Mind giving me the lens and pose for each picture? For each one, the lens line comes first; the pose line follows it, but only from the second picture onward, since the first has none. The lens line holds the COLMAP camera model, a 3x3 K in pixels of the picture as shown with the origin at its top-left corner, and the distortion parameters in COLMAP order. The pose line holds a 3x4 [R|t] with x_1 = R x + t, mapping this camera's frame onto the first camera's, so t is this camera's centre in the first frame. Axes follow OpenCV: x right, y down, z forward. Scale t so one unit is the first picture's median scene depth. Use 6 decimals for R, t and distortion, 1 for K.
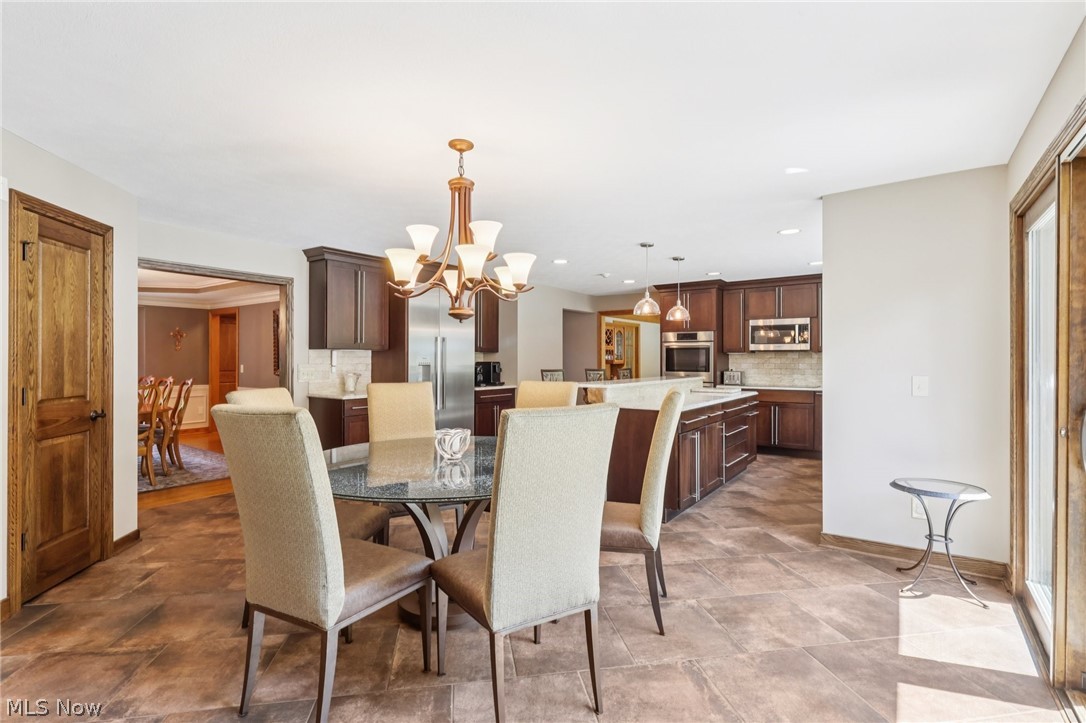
lens RADIAL K [[504.4, 0, 544.9], [0, 504.4, 358.6], [0, 0, 1]] dist [-0.000259, -0.000334]
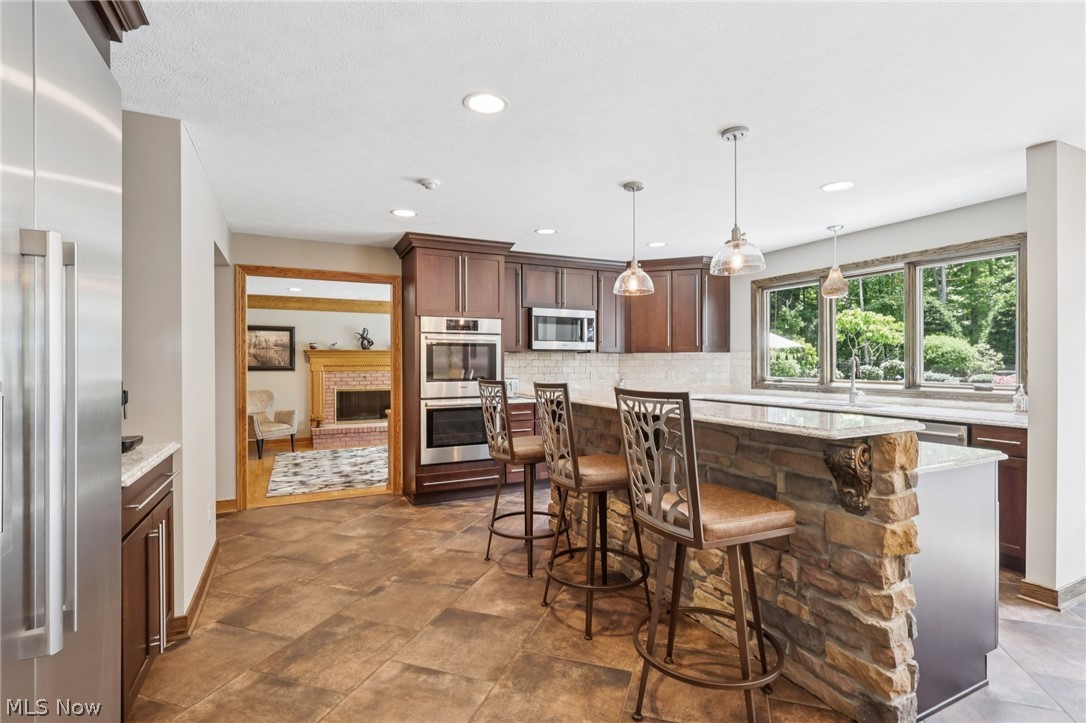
lens RADIAL K [[504.4, 0, 545.6], [0, 504.4, 364.5], [0, 0, 1]] dist [-0.000259, -0.000334]
pose [[0.479787, -0.008188, 0.877347, -0.222071], [0.000254, 0.999958, 0.009193, -0.000921], [-0.877385, -0.004187, 0.479769, 0.622222]]
